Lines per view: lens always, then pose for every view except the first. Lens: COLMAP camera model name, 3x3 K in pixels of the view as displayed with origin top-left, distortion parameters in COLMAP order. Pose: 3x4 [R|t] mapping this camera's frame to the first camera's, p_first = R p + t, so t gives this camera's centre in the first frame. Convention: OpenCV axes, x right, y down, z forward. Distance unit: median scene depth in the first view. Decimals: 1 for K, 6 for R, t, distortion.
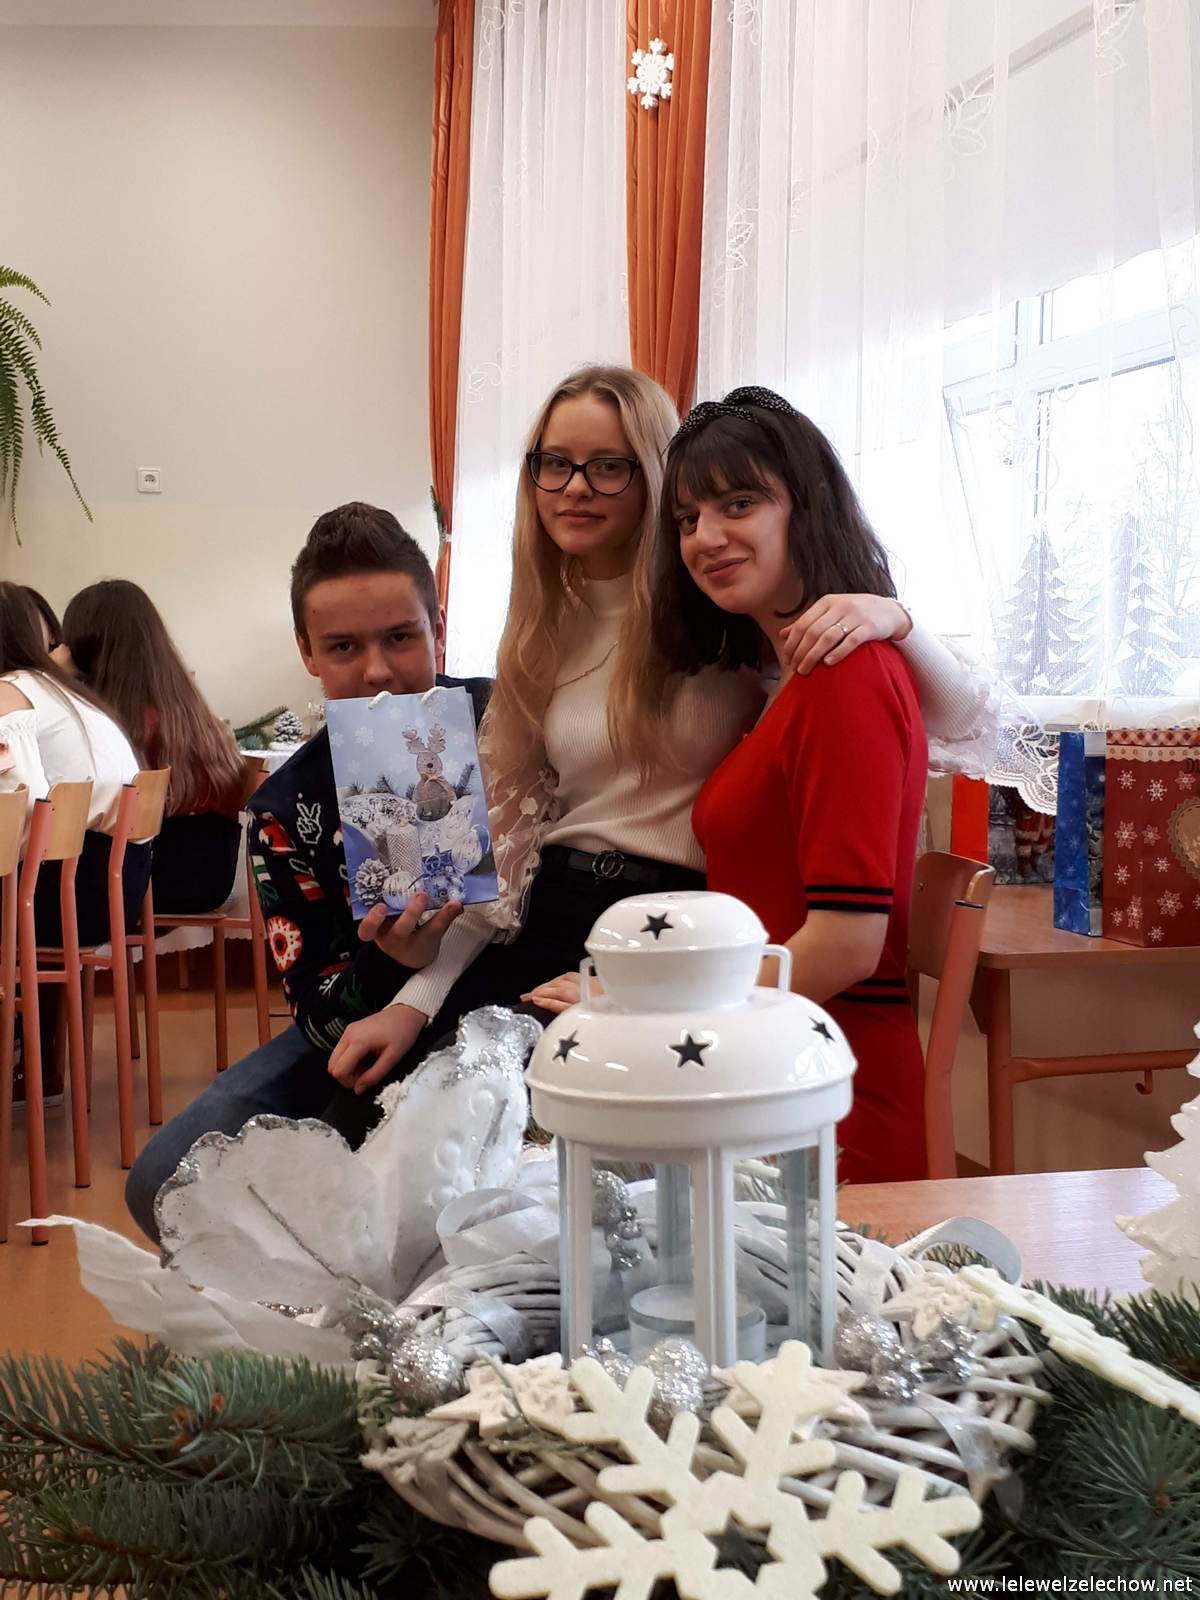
lens RADIAL K [[2011.0, 0, 600.0], [0, 2011.0, 800.0], [0, 0, 1]] dist [0.063325, -0.392053]
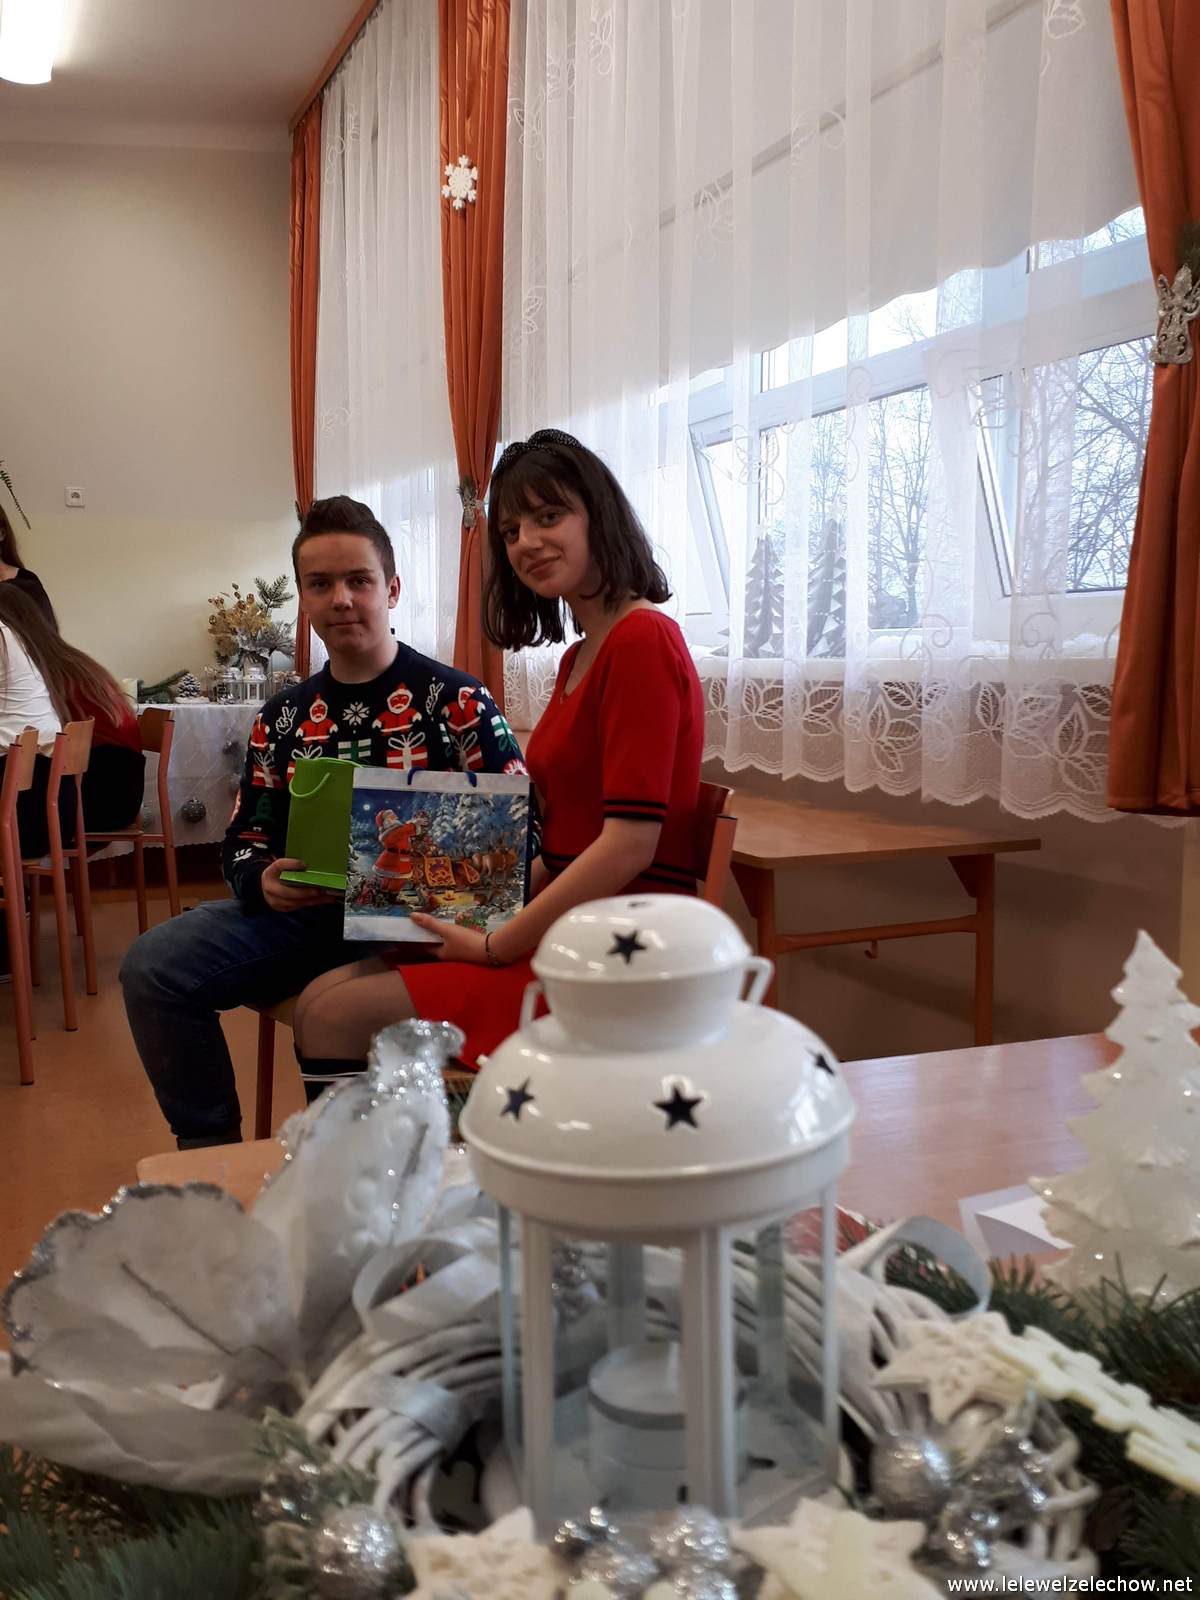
lens RADIAL K [[1411.8, 0, 600.0], [0, 1411.8, 800.0], [0, 0, 1]] dist [0.077198, -0.235007]
pose [[0.992071, -0.019147, 0.124213, -0.046820], [0.013276, 0.998763, 0.047923, -0.021941], [-0.124977, -0.045894, 0.991098, 0.393363]]
